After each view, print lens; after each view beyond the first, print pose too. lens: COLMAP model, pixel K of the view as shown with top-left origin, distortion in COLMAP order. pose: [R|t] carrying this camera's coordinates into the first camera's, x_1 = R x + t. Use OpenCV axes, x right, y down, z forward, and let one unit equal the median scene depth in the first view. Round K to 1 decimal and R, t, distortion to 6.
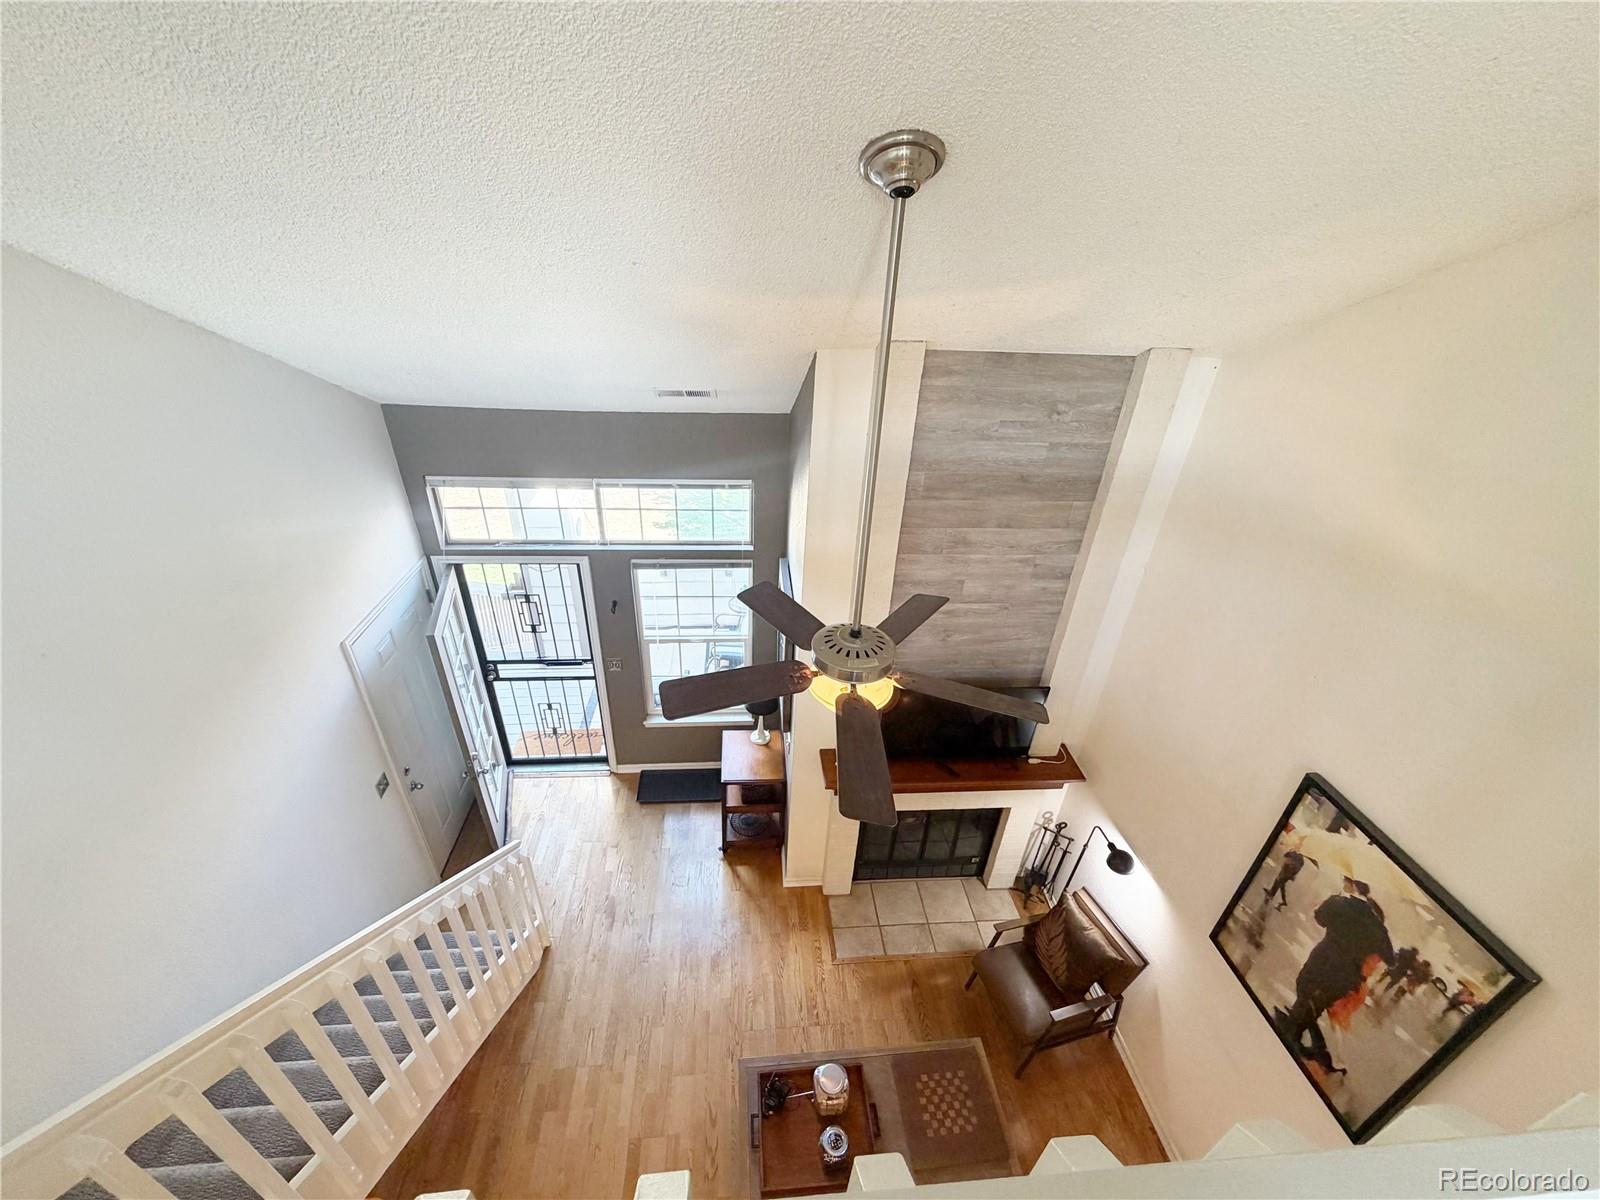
lens RADIAL K [[644.2, 0, 802.4], [0, 644.2, 600.0], [0, 0, 1]] dist [-0.003722, -0.000693]
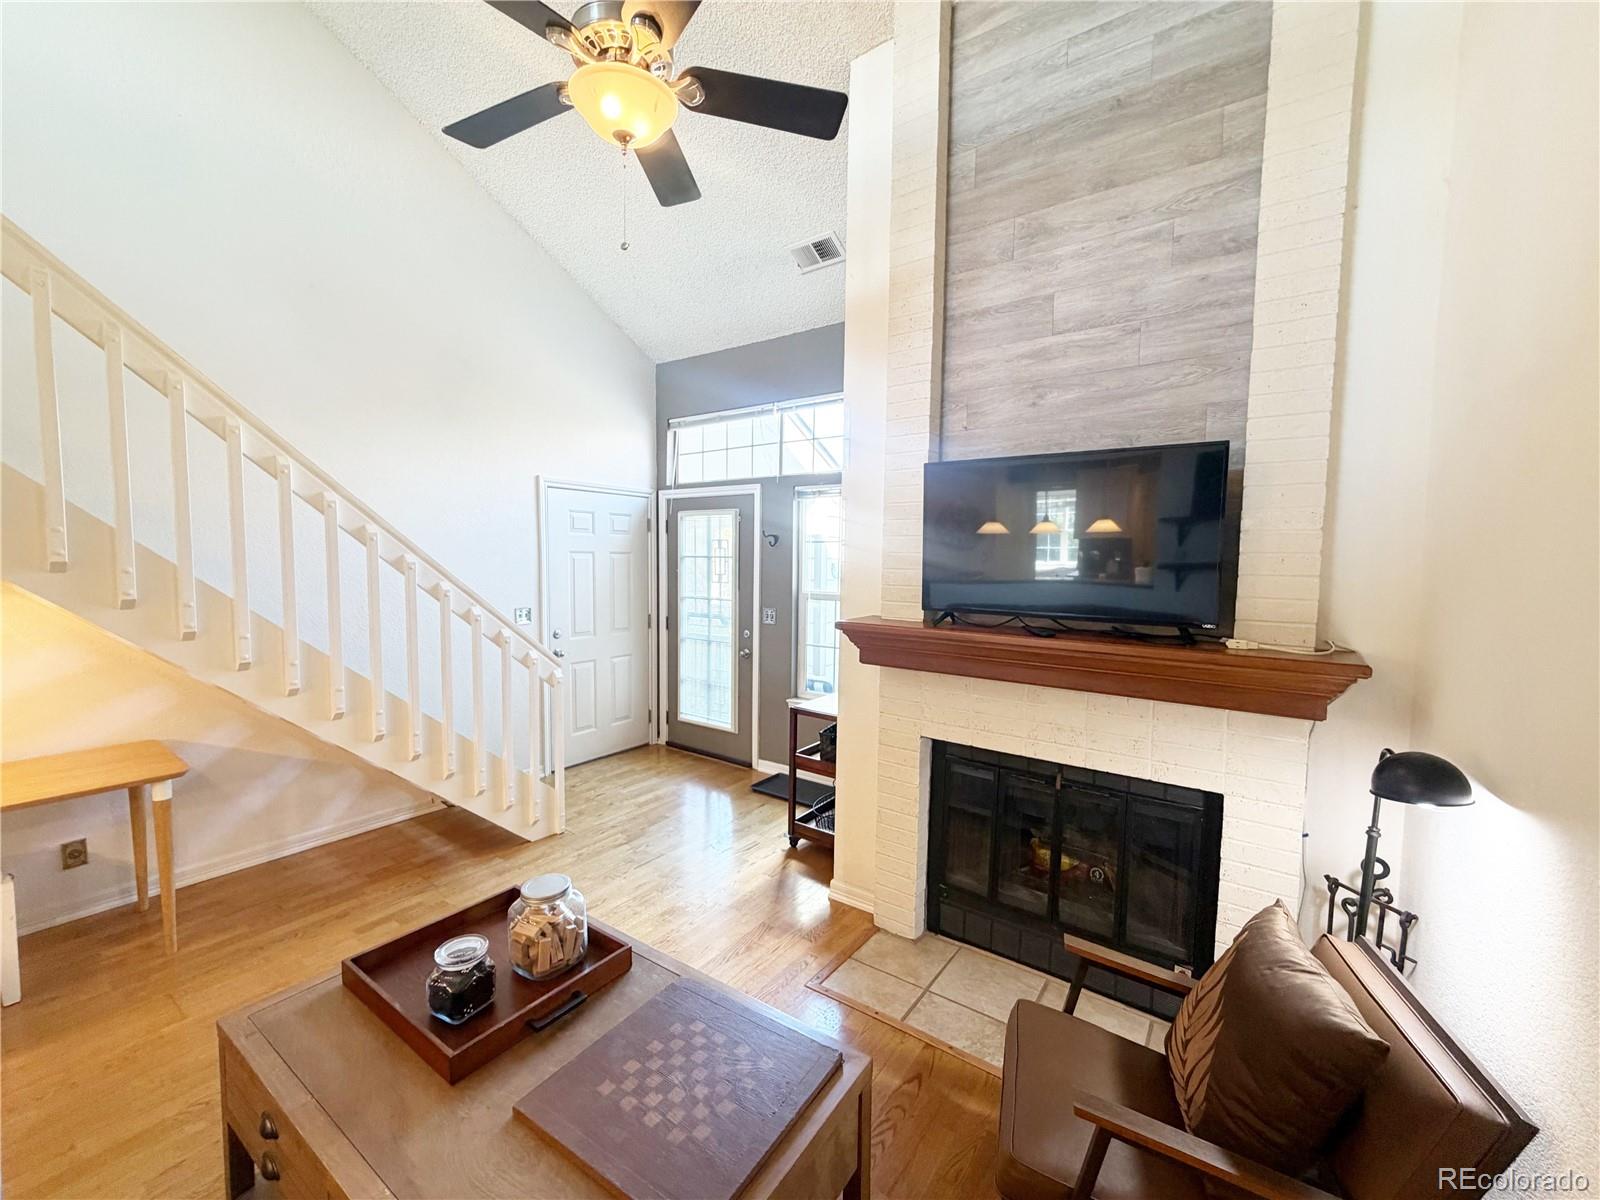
lens RADIAL K [[644.2, 0, 795.6], [0, 644.2, 601.8], [0, 0, 1]] dist [-0.003722, -0.000693]
pose [[0.760713, 0.006952, -0.649051, 0.484245], [-0.312541, 0.880315, -0.356881, 0.573275], [0.568888, 0.474340, 0.671839, 0.553708]]
